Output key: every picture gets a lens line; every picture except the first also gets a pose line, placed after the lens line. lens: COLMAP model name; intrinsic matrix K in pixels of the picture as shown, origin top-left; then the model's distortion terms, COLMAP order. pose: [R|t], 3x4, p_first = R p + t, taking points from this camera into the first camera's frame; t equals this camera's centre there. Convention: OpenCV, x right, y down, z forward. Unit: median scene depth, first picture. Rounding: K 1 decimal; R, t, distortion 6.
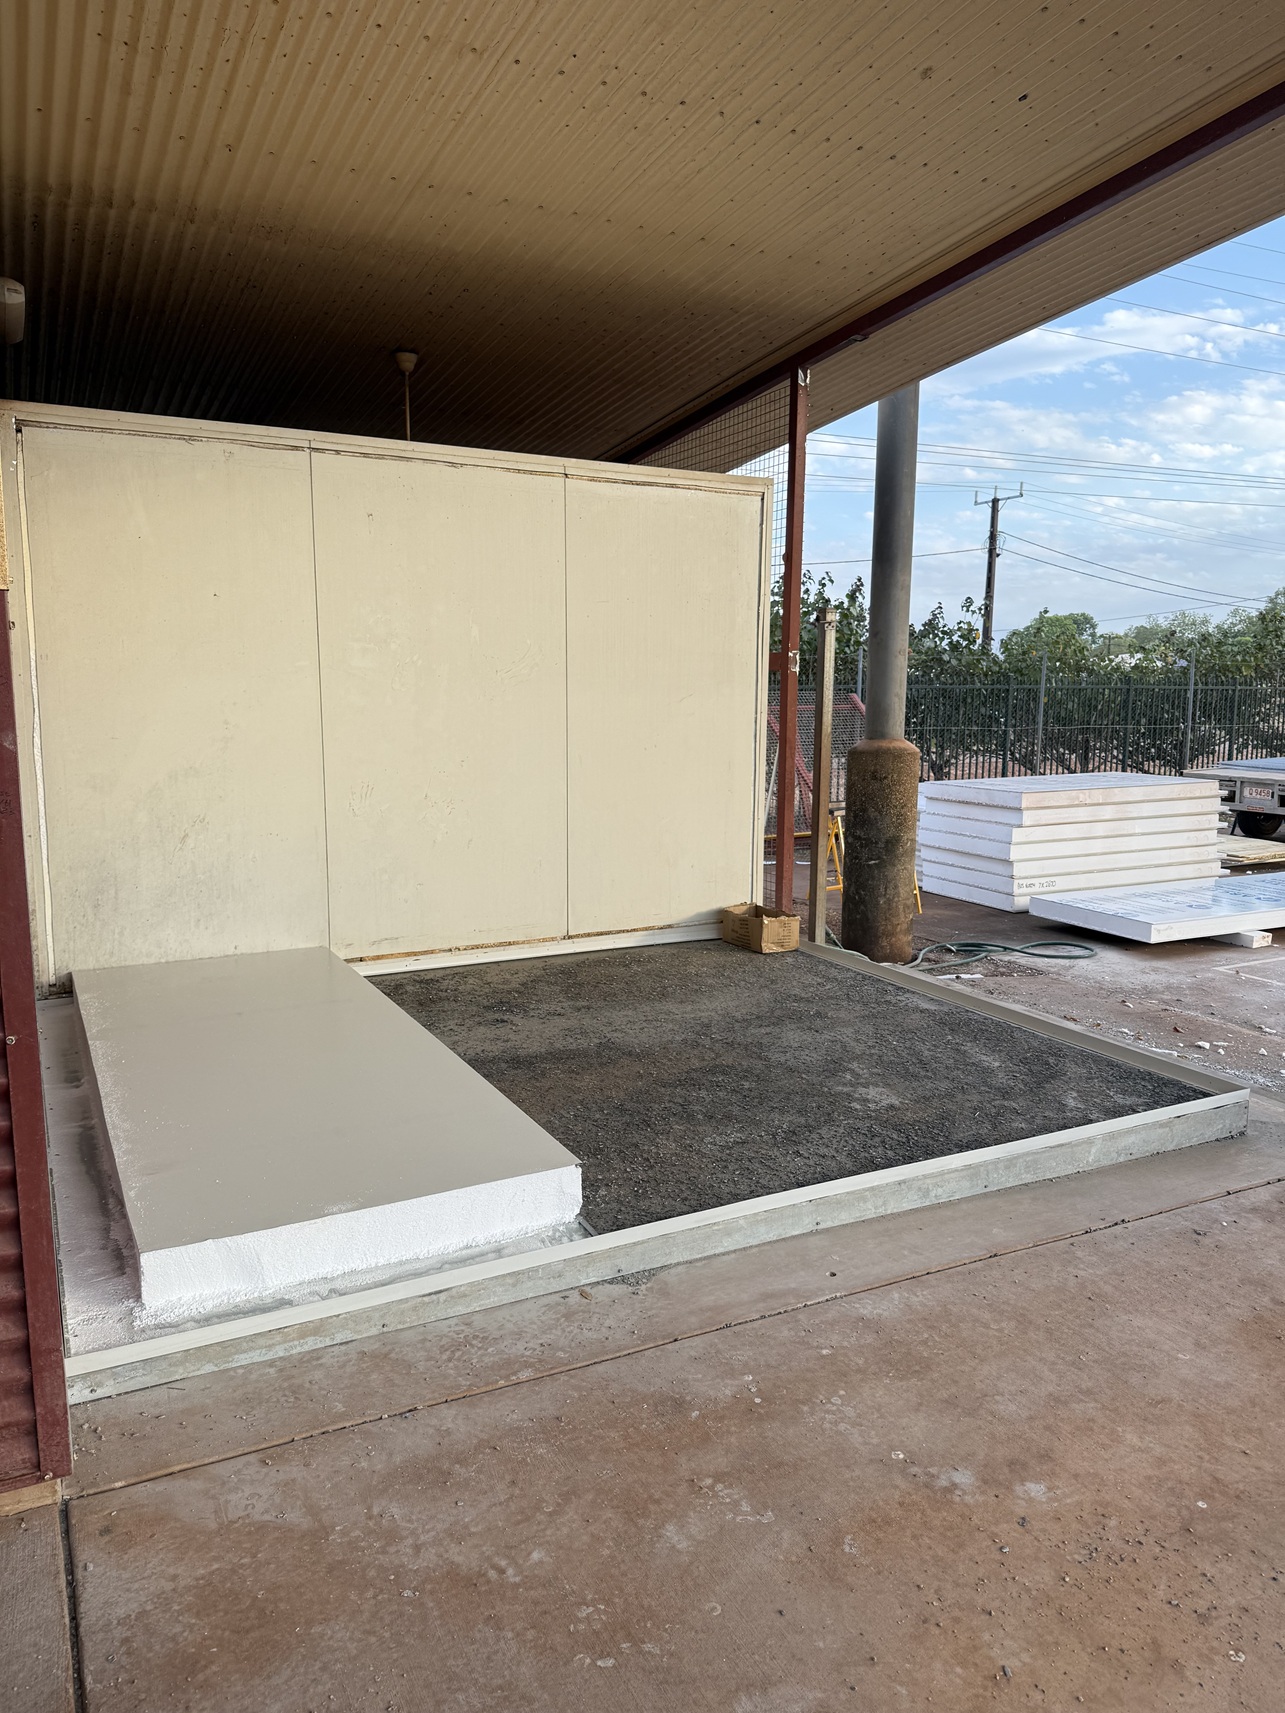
lens RADIAL K [[1169.3, 0, 641.1], [0, 1169.3, 858.7], [0, 0, 1]] dist [0.010633, -0.005214]
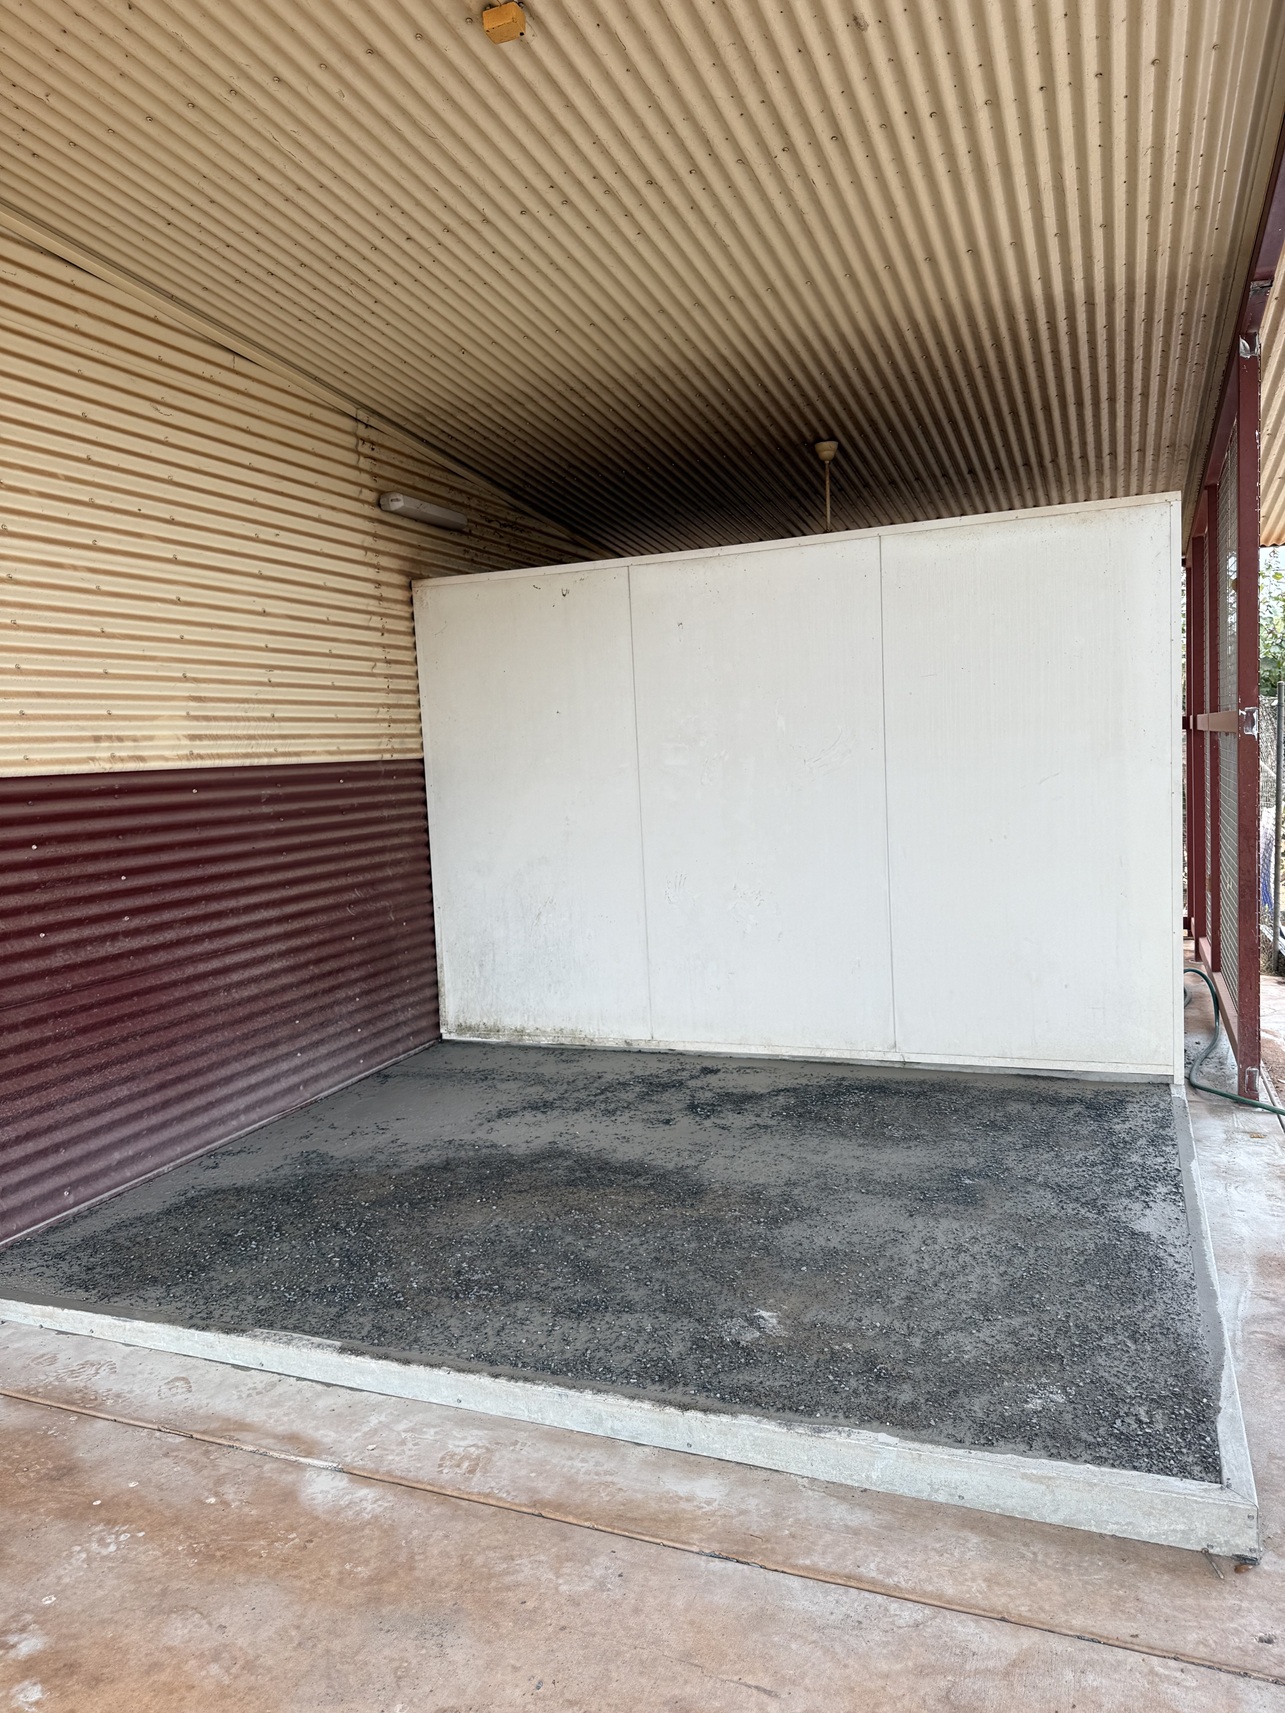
lens RADIAL K [[1169.3, 0, 631.0], [0, 1169.3, 852.1], [0, 0, 1]] dist [0.010633, -0.005214]
pose [[0.648058, 0.027411, -0.761097, 0.601560], [-0.055844, 0.998372, -0.011593, -0.076829], [0.759540, 0.050016, 0.648534, 0.309654]]
